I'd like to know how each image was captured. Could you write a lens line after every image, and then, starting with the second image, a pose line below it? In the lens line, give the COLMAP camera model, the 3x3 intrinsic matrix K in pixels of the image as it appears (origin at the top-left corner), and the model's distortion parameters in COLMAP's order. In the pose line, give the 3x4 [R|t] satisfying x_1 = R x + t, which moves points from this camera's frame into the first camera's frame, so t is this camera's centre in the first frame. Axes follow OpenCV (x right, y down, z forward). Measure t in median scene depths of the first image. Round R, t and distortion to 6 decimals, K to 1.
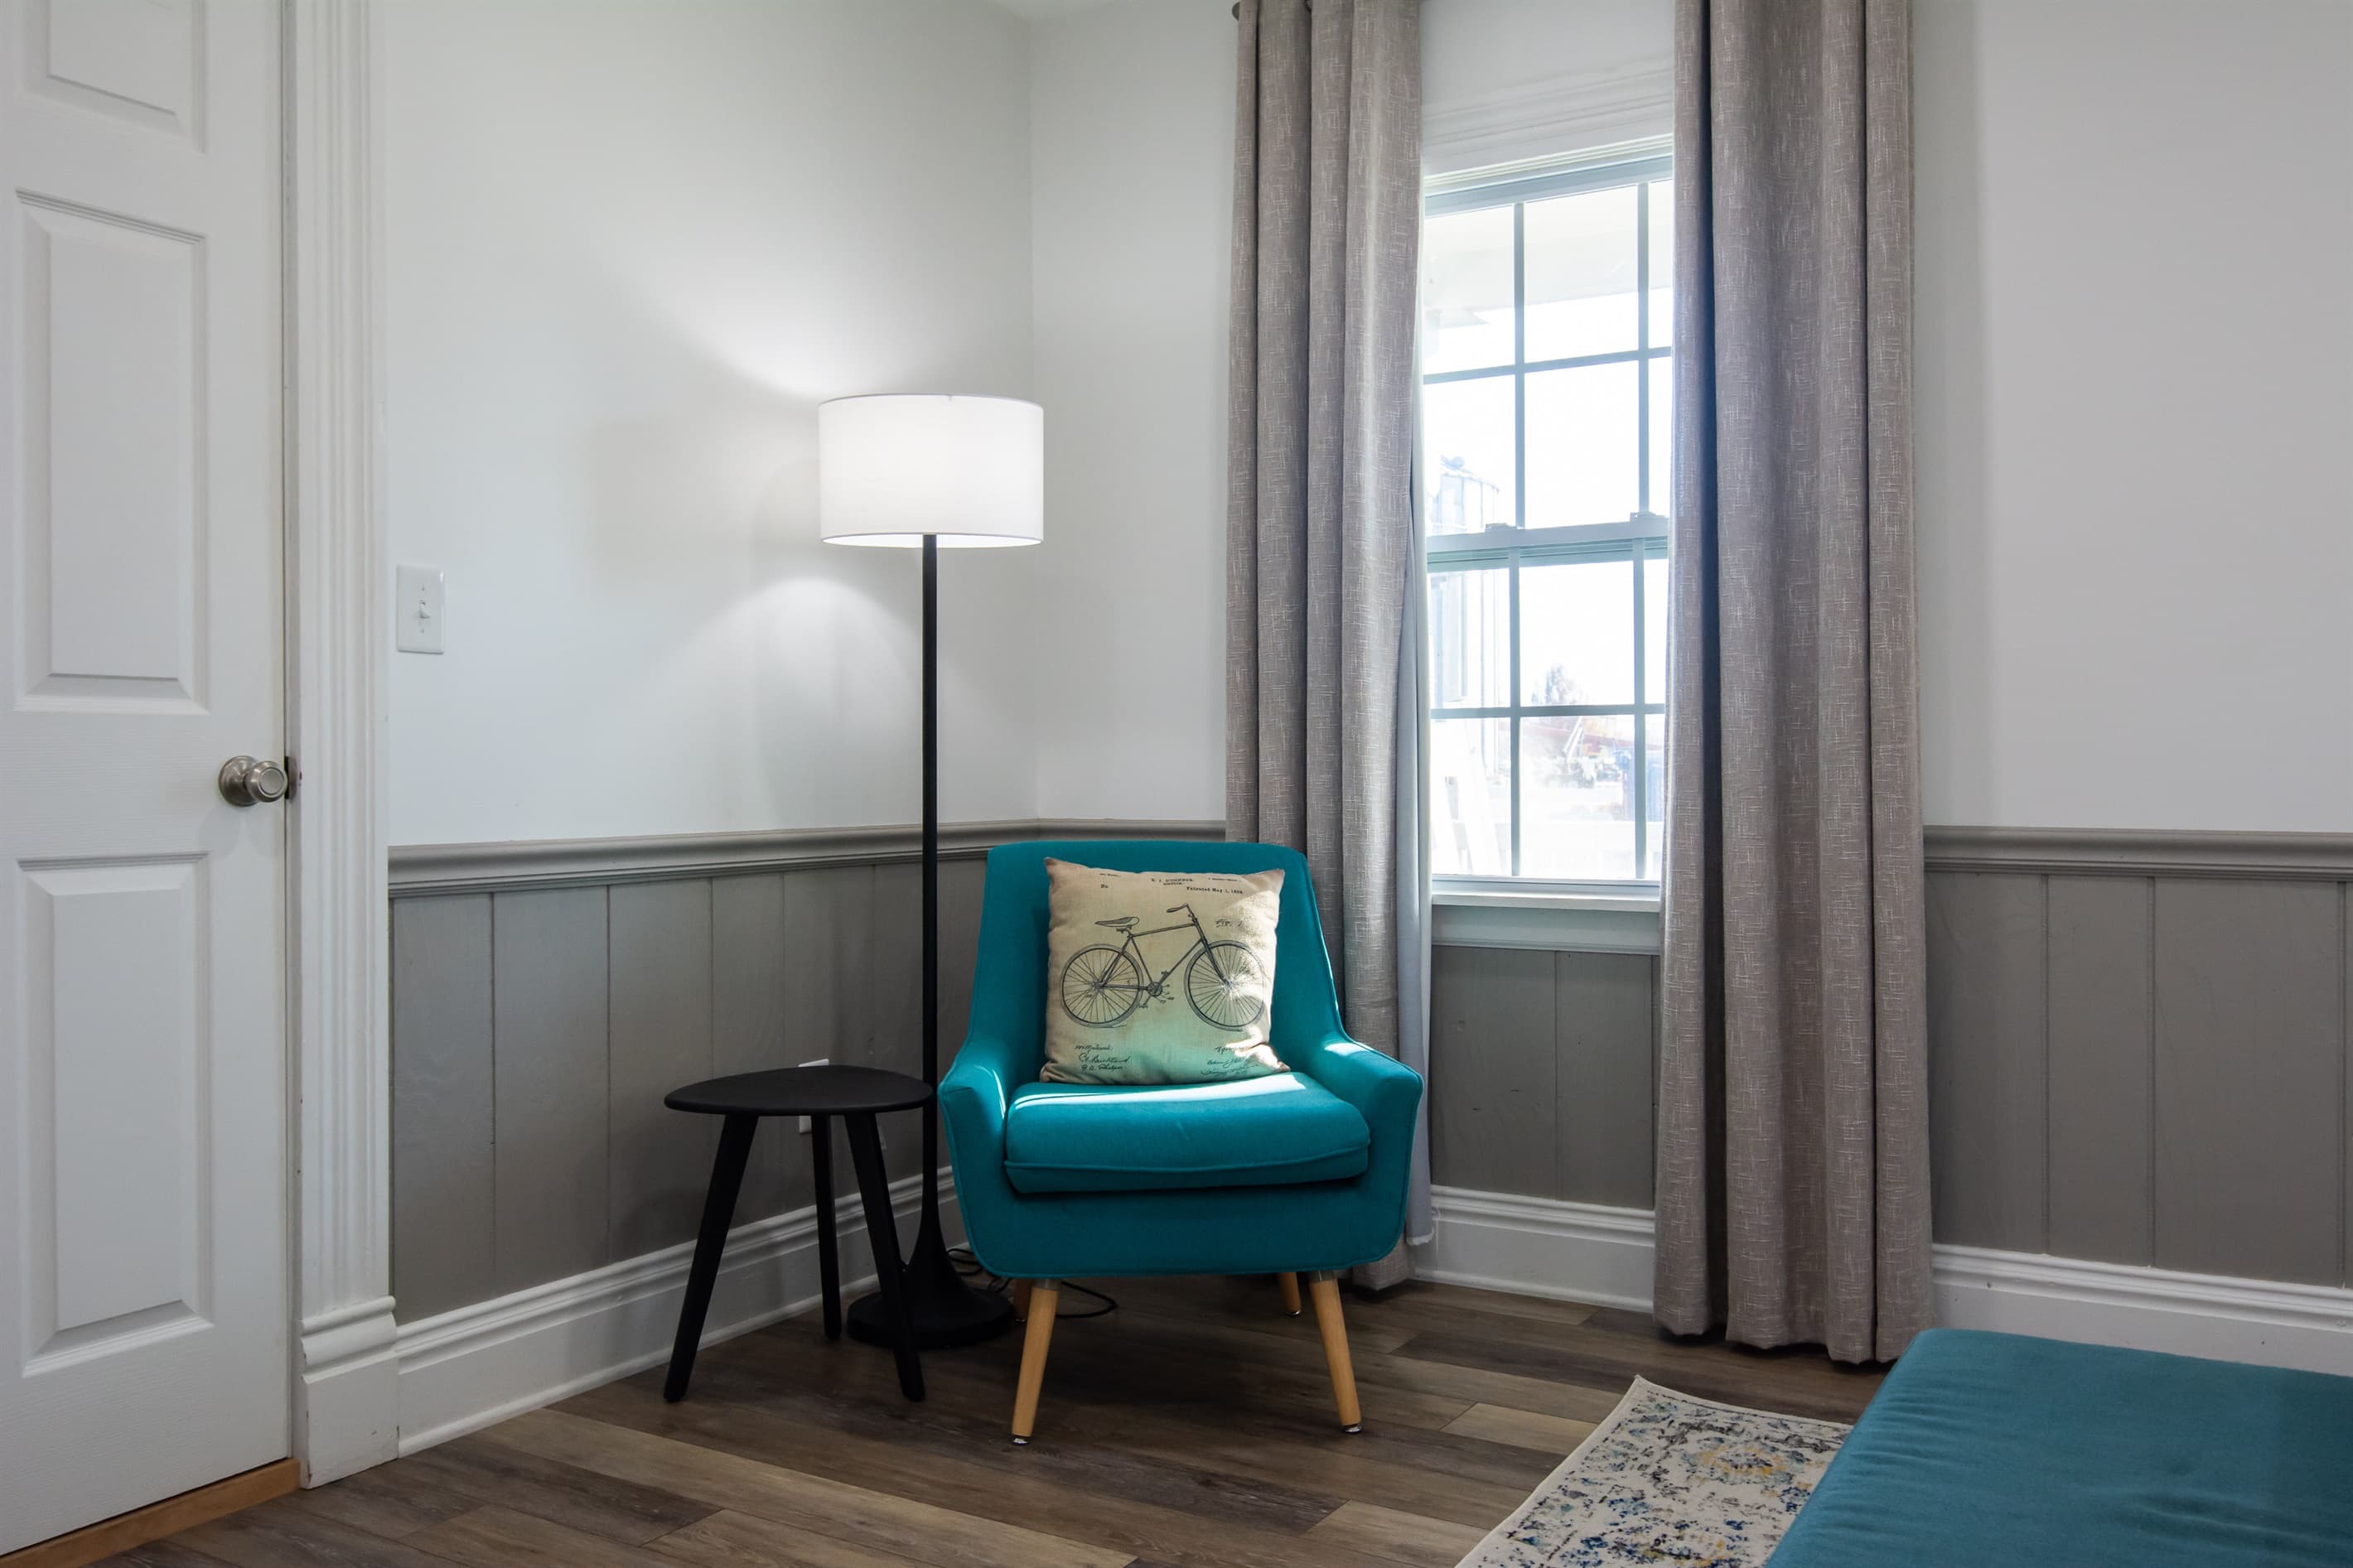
lens RADIAL K [[1871.6, 0, 1290.0], [0, 1871.6, 778.2], [0, 0, 1]] dist [0.010414, -0.016873]
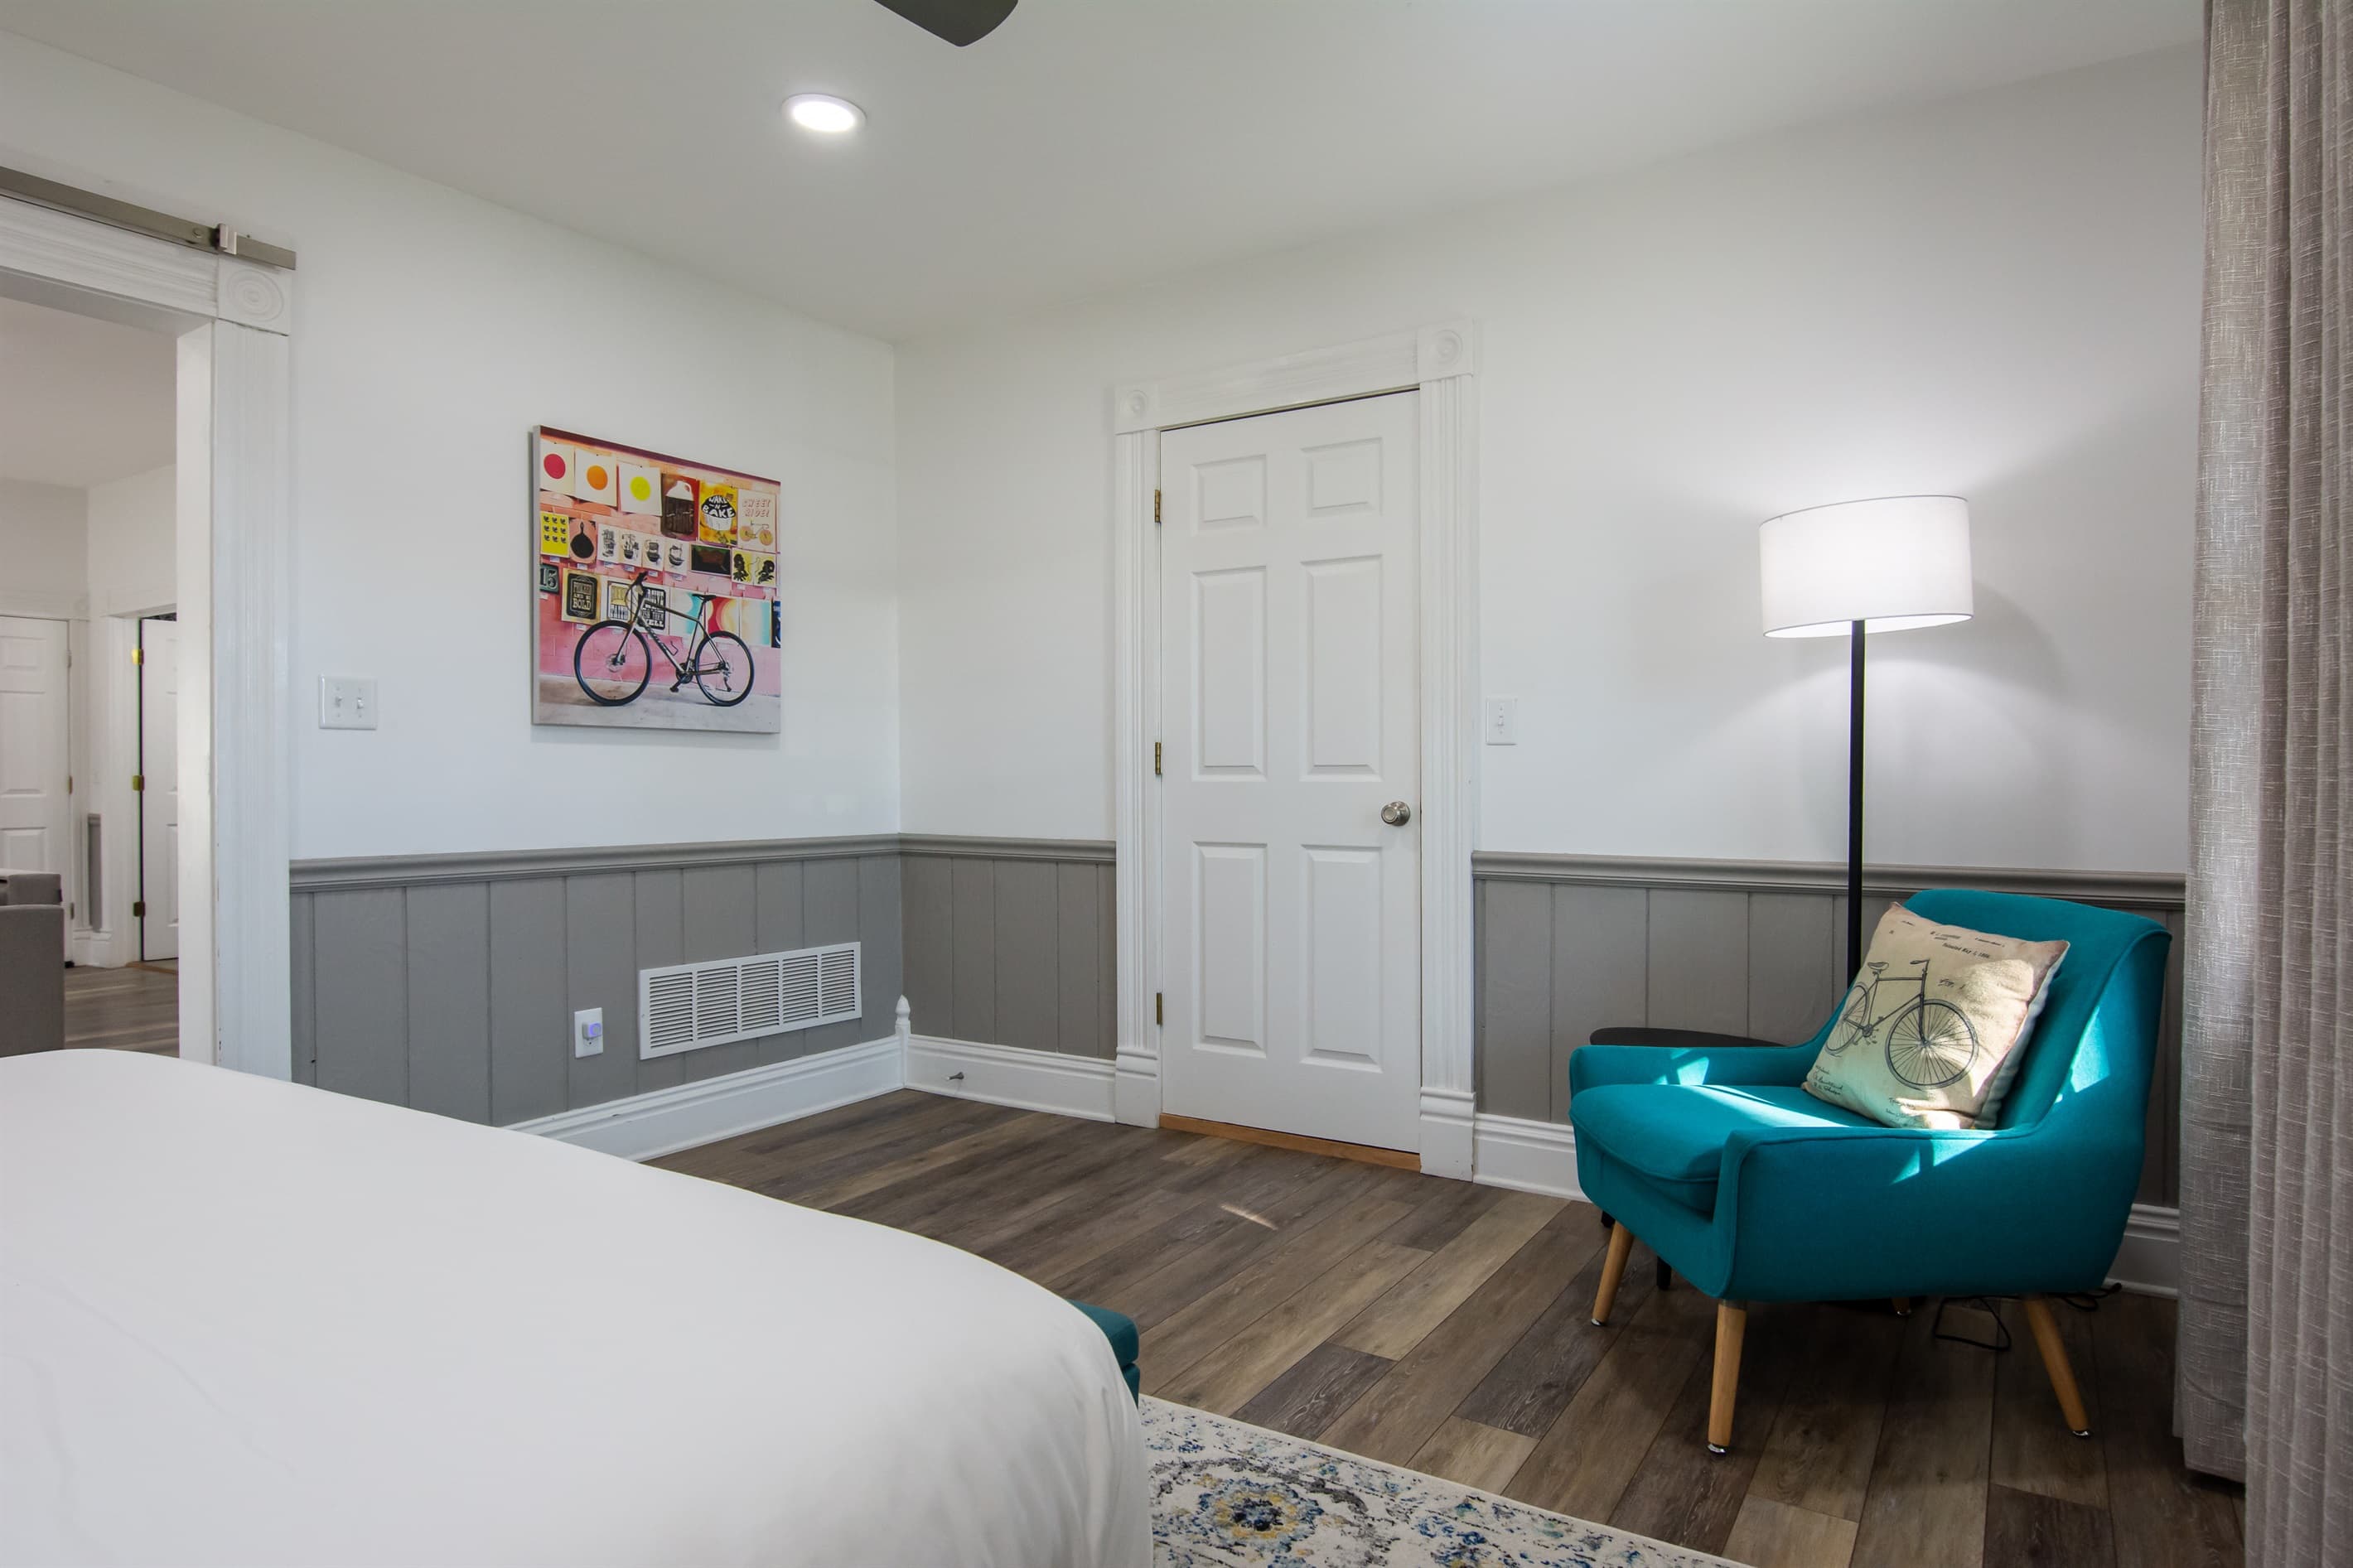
lens RADIAL K [[1362.2, 0, 1187.5], [0, 1362.2, 776.5], [0, 0, 1]] dist [-0.006401, -0.006314]
pose [[-0.046206, 0.003954, -0.998924, 0.731161], [-0.007099, 0.999966, 0.004286, -0.034034], [0.998907, 0.007290, -0.046177, 0.650999]]
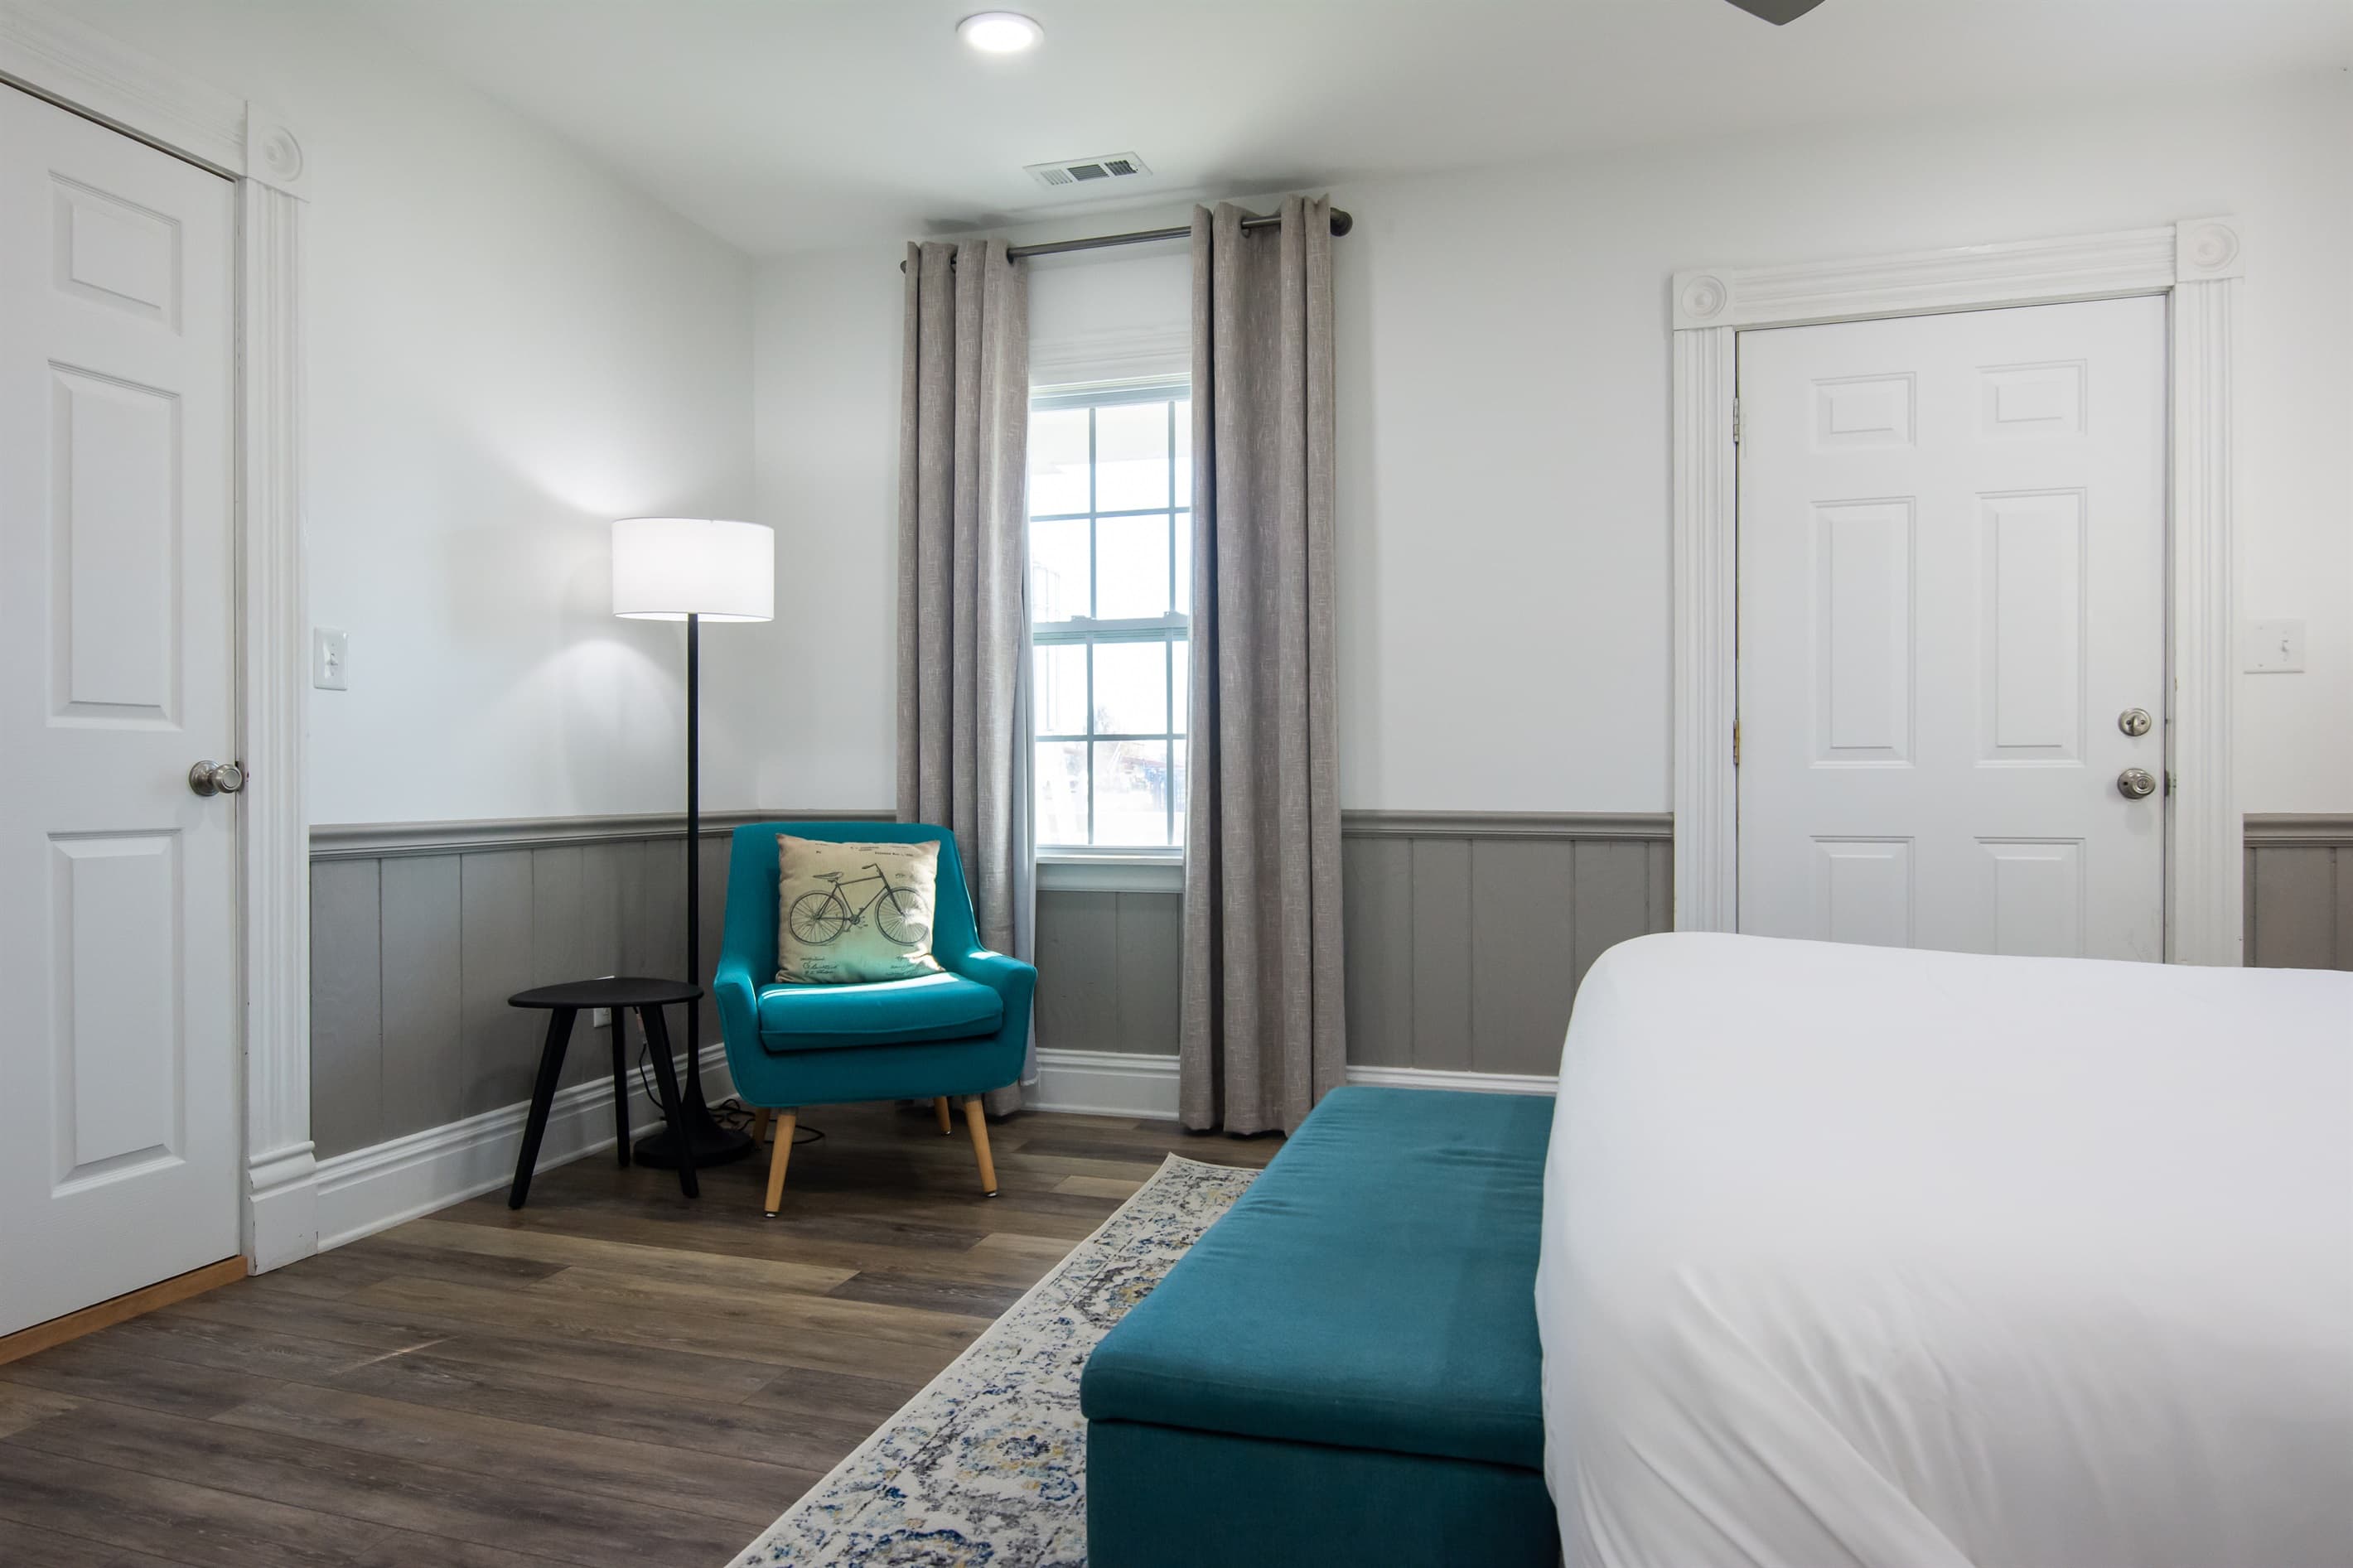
lens RADIAL K [[1362.2, 0, 1229.3], [0, 1362.2, 782.4], [0, 0, 1]] dist [-0.006401, -0.006314]
pose [[0.972747, 0.000716, 0.231868, -0.033388], [0.000361, 0.999989, -0.004605, 0.007403], [-0.231869, 0.004563, 0.972736, -0.137374]]
